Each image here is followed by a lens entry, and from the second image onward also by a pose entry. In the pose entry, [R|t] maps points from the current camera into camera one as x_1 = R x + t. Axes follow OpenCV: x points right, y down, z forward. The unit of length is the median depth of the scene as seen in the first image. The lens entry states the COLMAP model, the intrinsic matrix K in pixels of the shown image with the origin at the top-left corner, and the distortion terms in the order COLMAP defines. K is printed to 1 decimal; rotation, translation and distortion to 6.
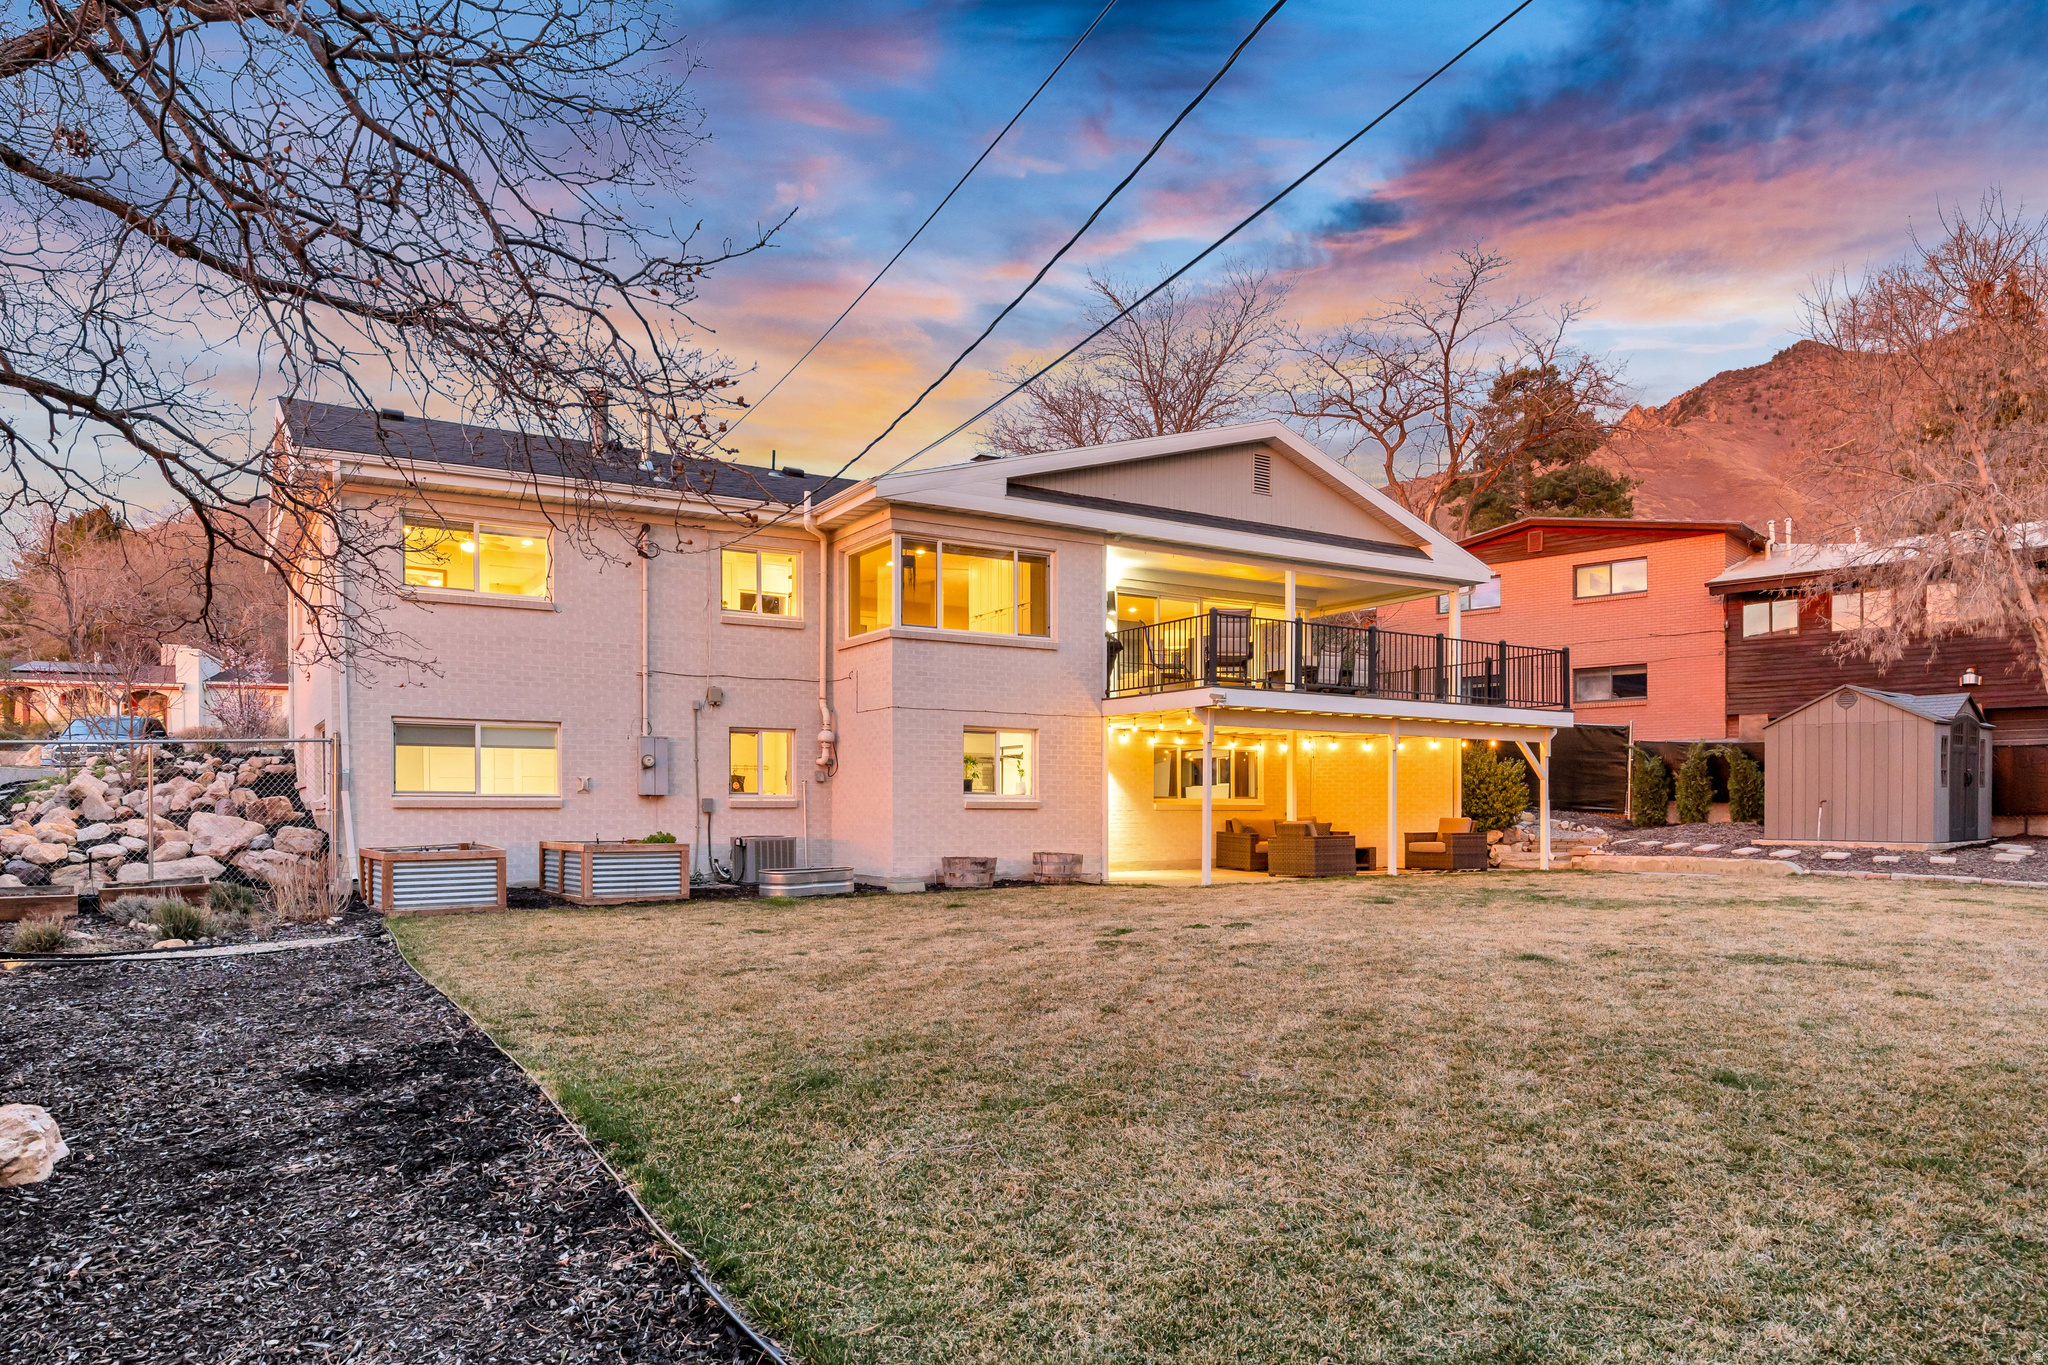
lens RADIAL K [[1328.6, 0, 1022.4], [0, 1328.6, 808.9], [0, 0, 1]] dist [-0.001425, -0.000832]
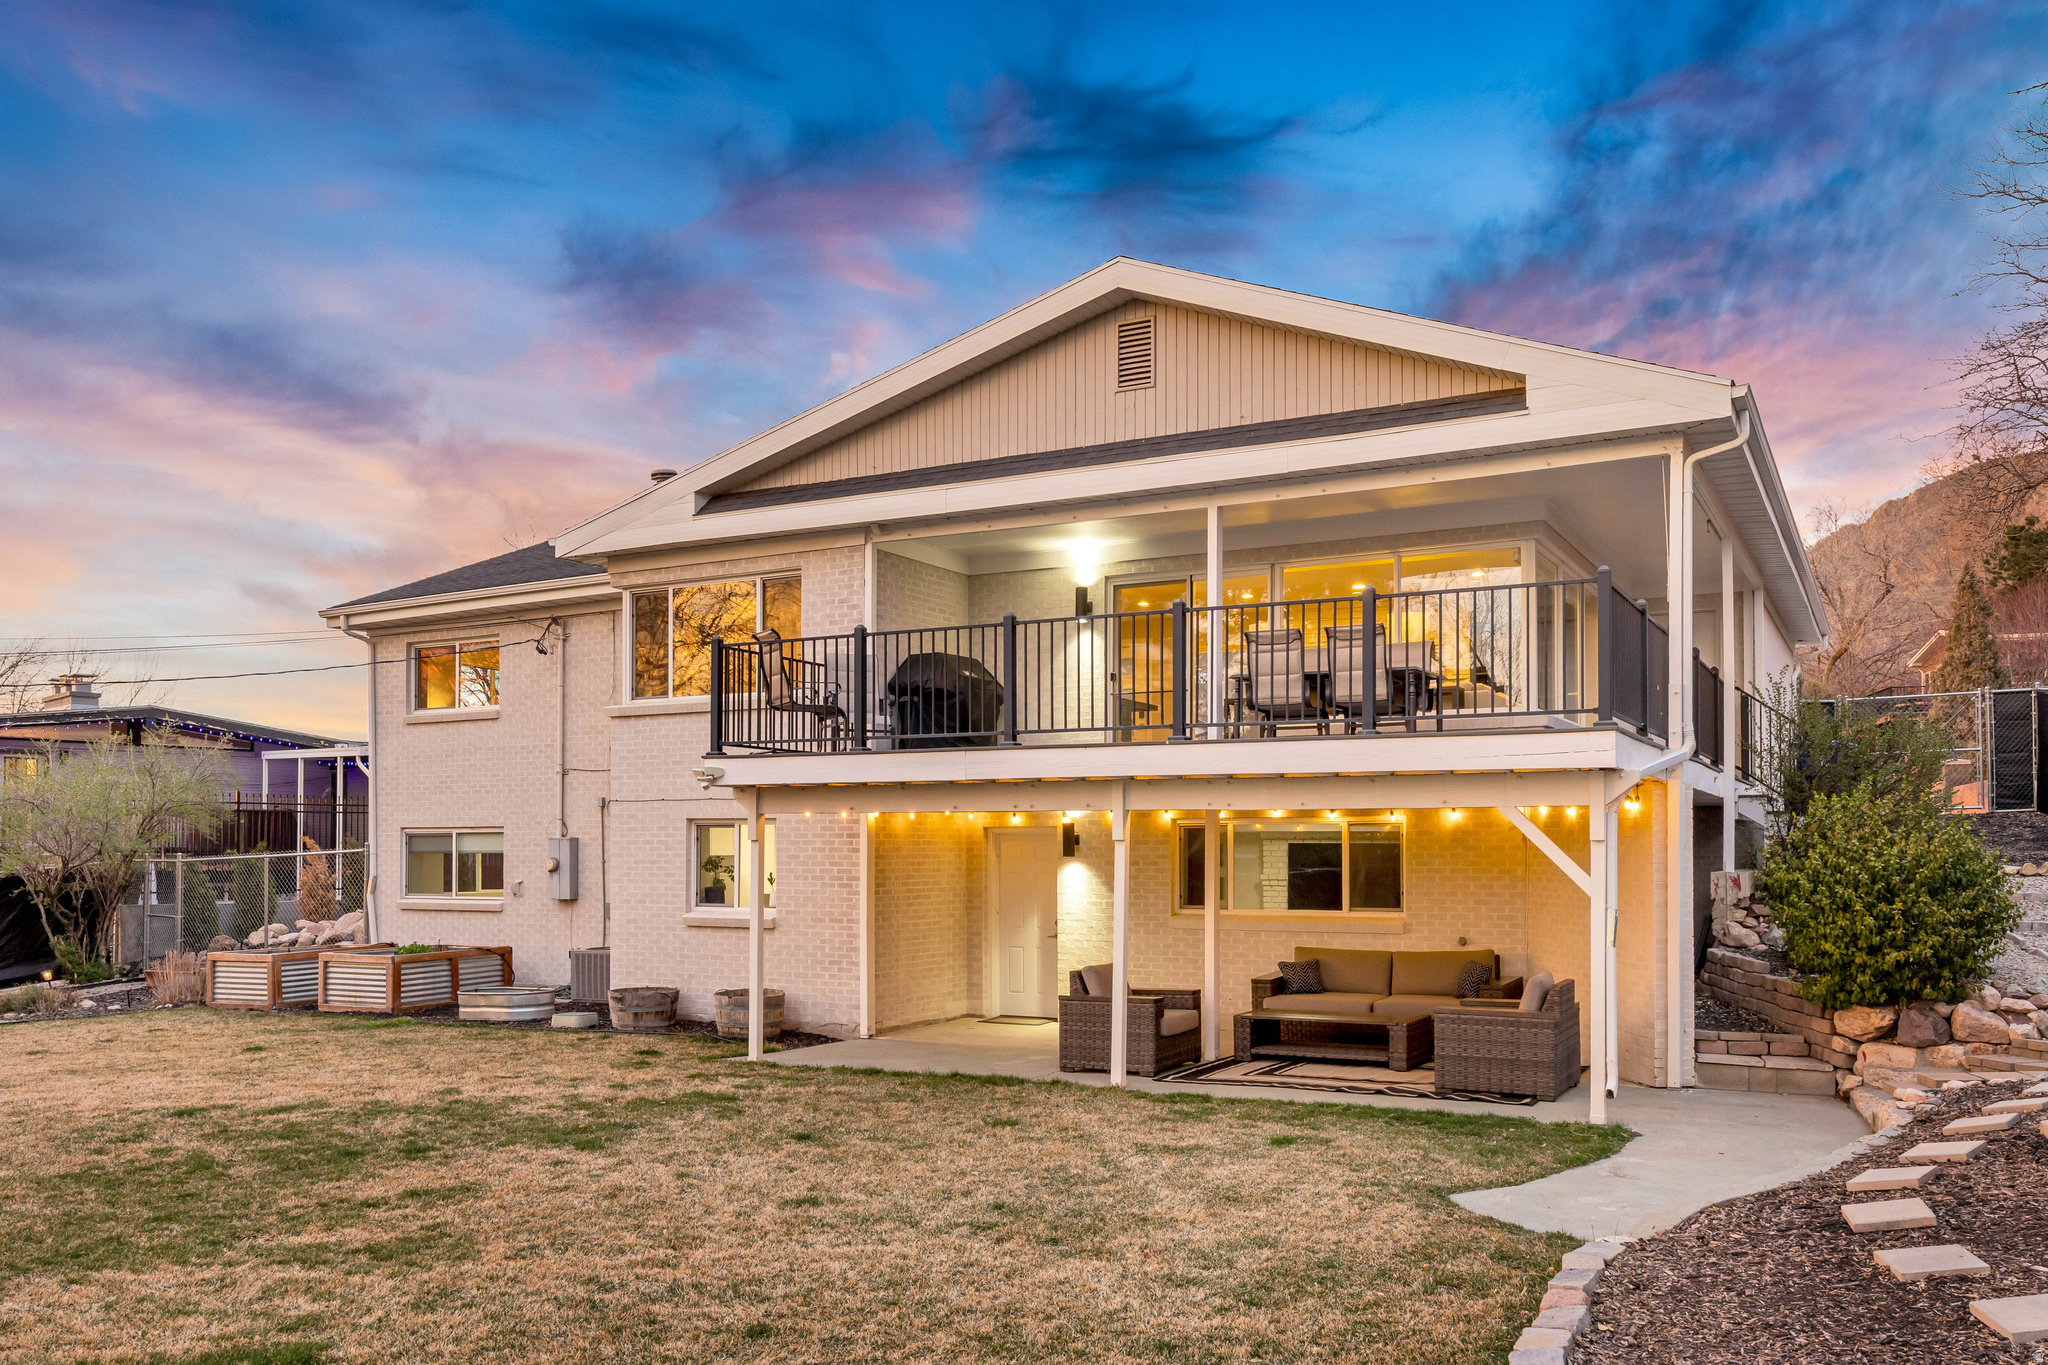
lens RADIAL K [[1578.4, 0, 1057.0], [0, 1578.4, 813.6], [0, 0, 1]] dist [-0.006964, -0.002116]
pose [[0.499927, -0.021009, -0.865813, 0.889867], [0.004032, 0.999751, -0.021932, -0.045923], [0.866058, 0.007474, 0.499888, 0.747189]]
